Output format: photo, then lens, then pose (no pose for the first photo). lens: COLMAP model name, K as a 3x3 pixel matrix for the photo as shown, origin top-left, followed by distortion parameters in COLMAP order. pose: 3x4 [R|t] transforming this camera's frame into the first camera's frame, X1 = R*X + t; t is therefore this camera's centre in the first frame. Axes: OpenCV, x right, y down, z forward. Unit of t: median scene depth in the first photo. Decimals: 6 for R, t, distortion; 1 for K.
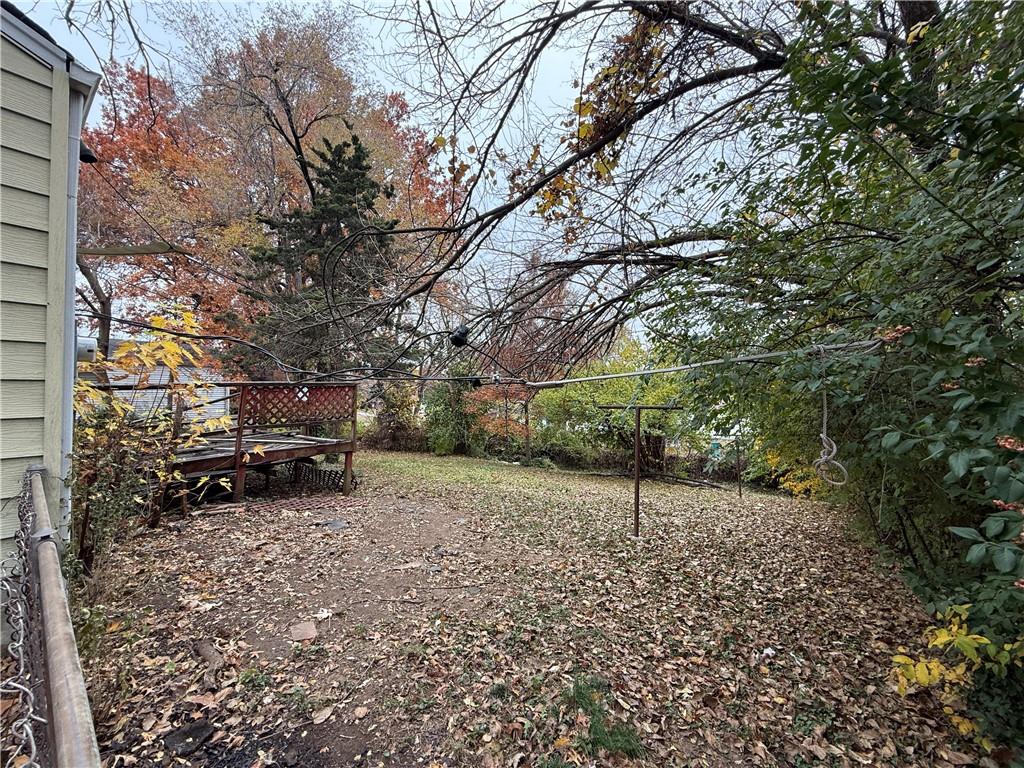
lens RADIAL K [[406.8, 0, 510.0], [0, 406.8, 383.7], [0, 0, 1]] dist [-0.000563, 0.000157]
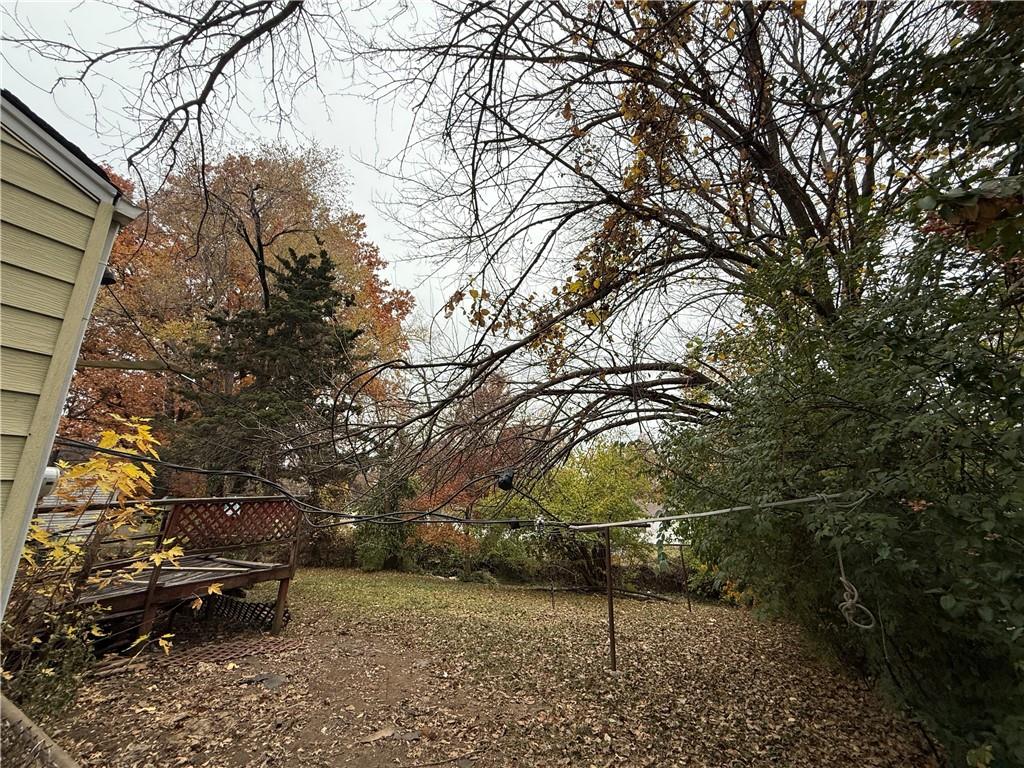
lens RADIAL K [[406.8, 0, 510.0], [0, 406.8, 383.6], [0, 0, 1]] dist [-0.000563, 0.000157]
pose [[0.986037, 0.044150, 0.160570, -0.141916], [-0.004111, 0.970375, -0.241568, -0.051607], [-0.166478, 0.237535, 0.957007, -0.018591]]
